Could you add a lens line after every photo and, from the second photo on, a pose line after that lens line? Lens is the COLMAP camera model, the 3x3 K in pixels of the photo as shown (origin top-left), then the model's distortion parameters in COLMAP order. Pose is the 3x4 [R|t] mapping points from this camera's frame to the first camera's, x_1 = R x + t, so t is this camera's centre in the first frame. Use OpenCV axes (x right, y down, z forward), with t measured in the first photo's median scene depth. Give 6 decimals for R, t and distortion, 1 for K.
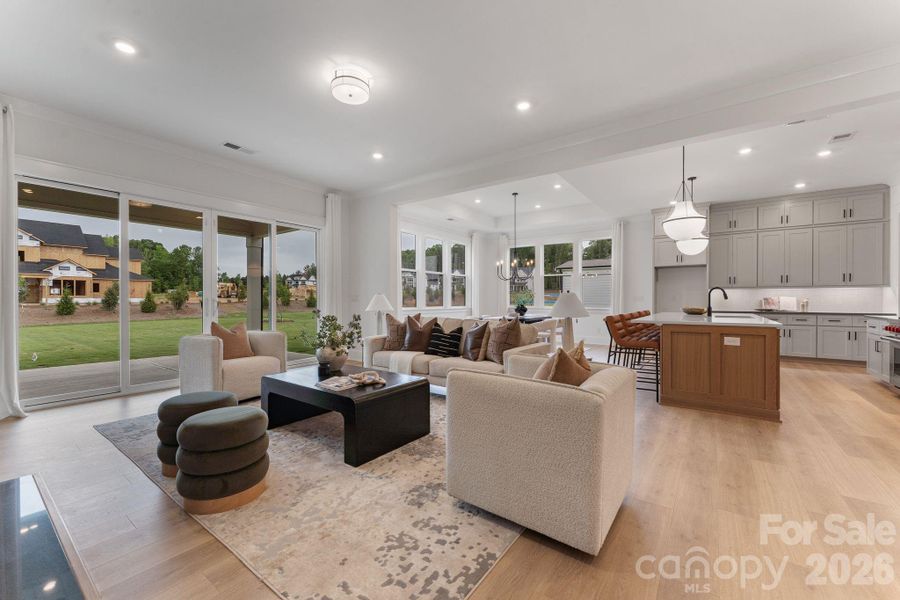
lens RADIAL K [[361.4, 0, 450.4], [0, 361.4, 301.4], [0, 0, 1]] dist [0.000496, 0.000055]
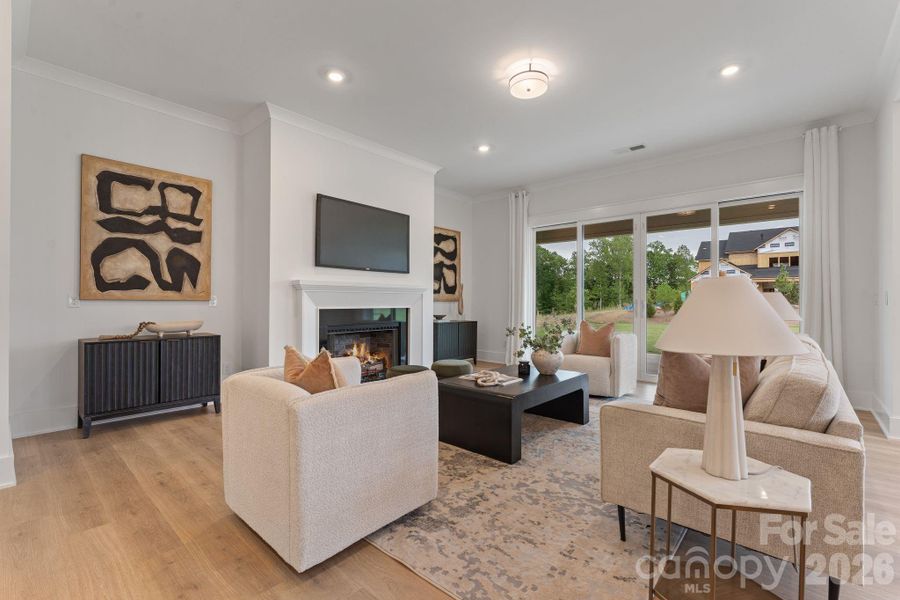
lens RADIAL K [[398.2, 0, 450.0], [0, 398.2, 300.0], [0, 0, 1]] dist [-0.000600, 0.000029]
pose [[-0.093369, -0.003688, -0.995625, 0.530298], [-0.008403, 0.999960, -0.002916, -0.000984], [0.995596, 0.008094, -0.093397, 0.589201]]
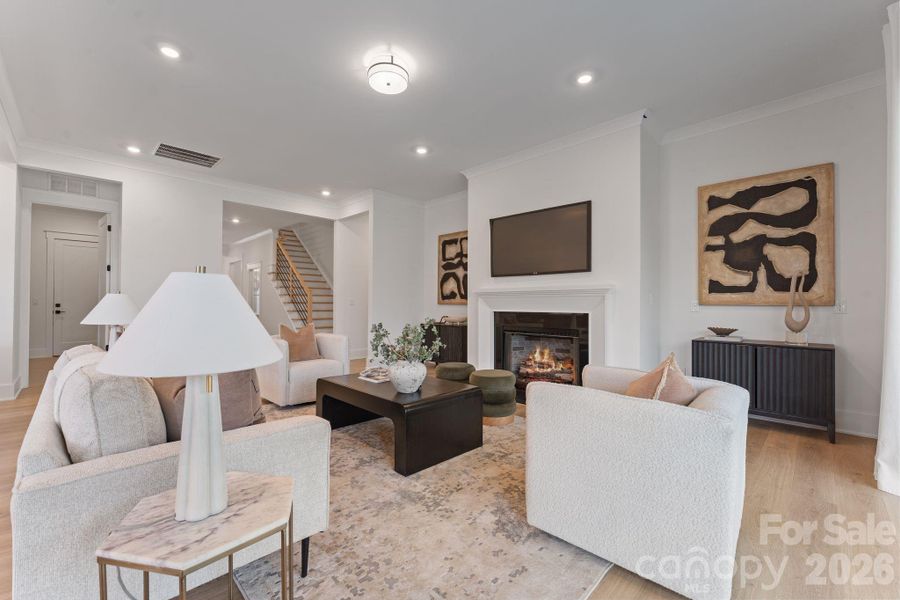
lens RADIAL K [[371.8, 0, 447.4], [0, 371.8, 299.1], [0, 0, 1]] dist [0.000797, 0.000067]
pose [[-0.988463, -0.001136, 0.151456, -0.377065], [-0.002606, 0.999951, -0.009511, -0.004648], [-0.151437, -0.009796, -0.988418, 1.263784]]
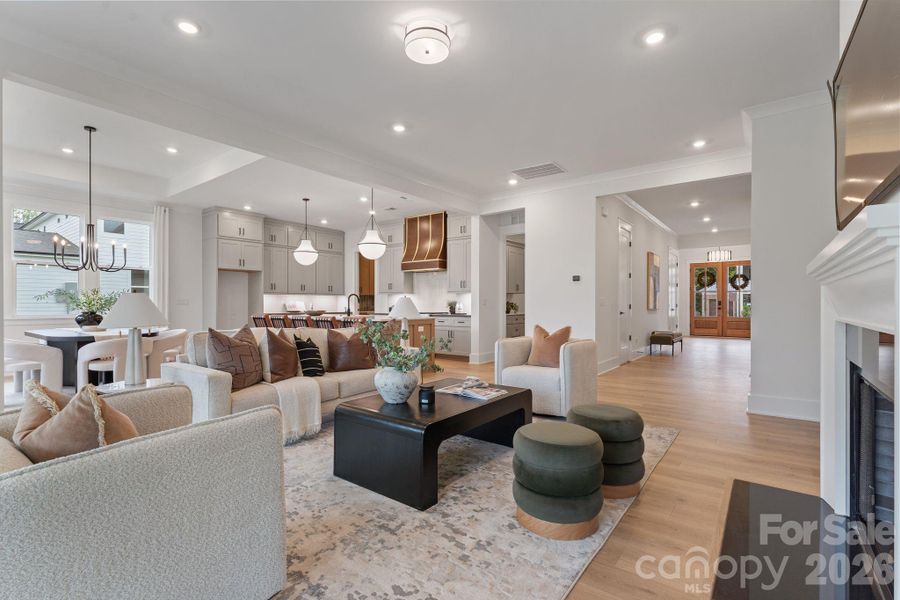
lens RADIAL K [[417.3, 0, 449.5], [0, 417.3, 304.1], [0, 0, 1]] dist [0.000203, 0.000084]
pose [[0.021503, -0.000546, 0.999769, -0.801740], [0.006531, 0.999979, 0.000406, -0.000695], [-0.999747, 0.006521, 0.021506, 0.613770]]
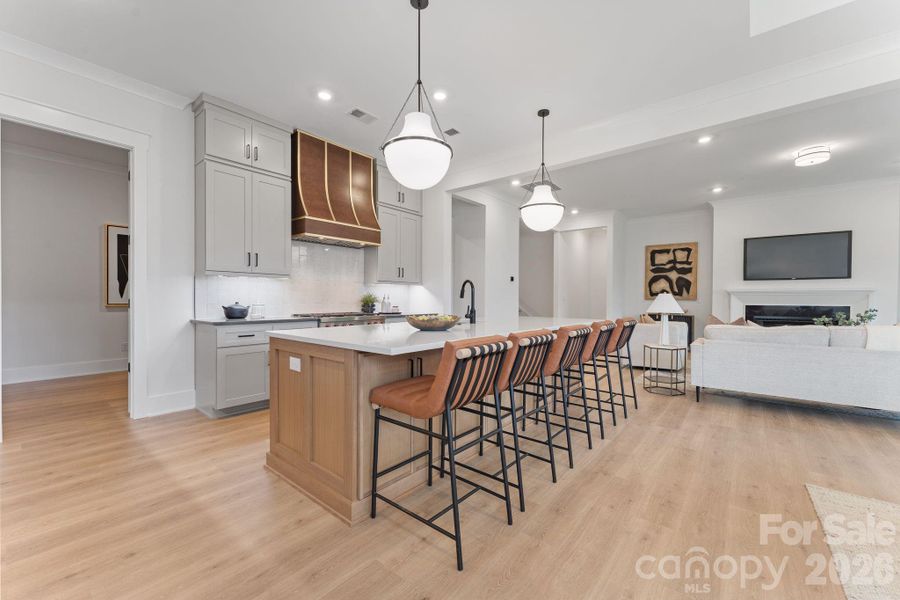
lens RADIAL K [[361.4, 0, 450.4], [0, 361.4, 301.4], [0, 0, 1]] dist [0.000496, 0.000055]
pose [[-0.998253, -0.004352, 0.058927, 0.728935], [-0.003667, 0.999924, 0.011736, -0.007126], [-0.058973, 0.011499, -0.998193, 1.692430]]
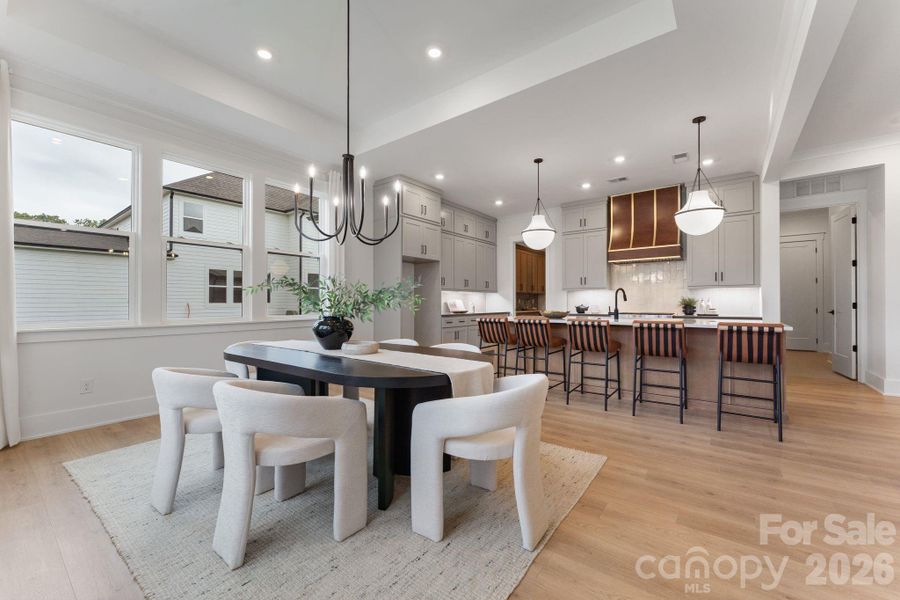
lens RADIAL K [[361.4, 0, 450.4], [0, 361.4, 301.4], [0, 0, 1]] dist [0.000496, 0.000055]
pose [[0.022326, 0.003934, 0.999743, -0.231779], [0.008257, 0.999957, -0.004119, -0.004418], [-0.999717, 0.008347, 0.022292, 1.433232]]
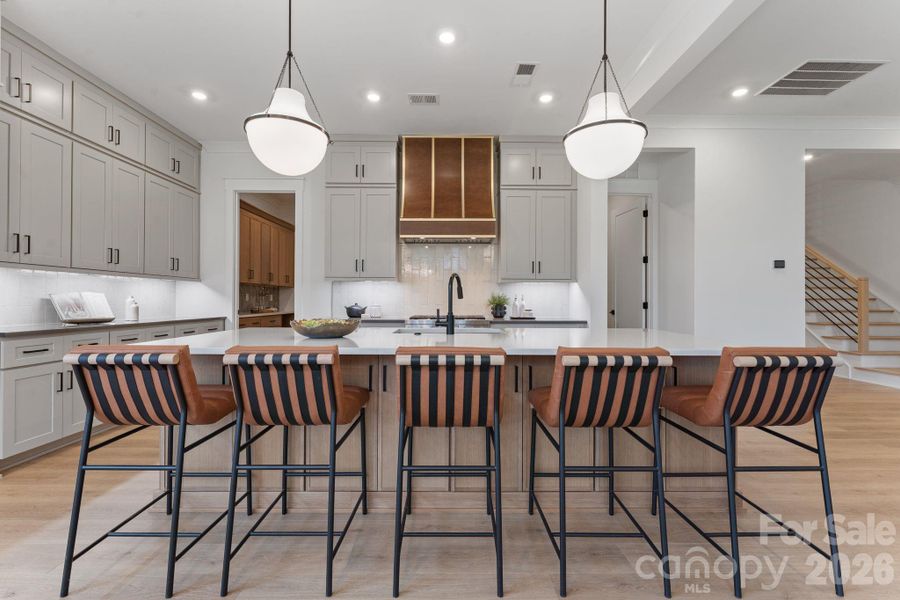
lens RADIAL K [[386.6, 0, 451.0], [0, 386.6, 297.3], [0, 0, 1]] dist [-0.001160, -0.000094]
pose [[-0.596708, 0.005910, 0.802437, 0.318085], [0.001314, 0.999979, -0.006388, -0.003196], [-0.802457, -0.002758, -0.596703, 1.322558]]
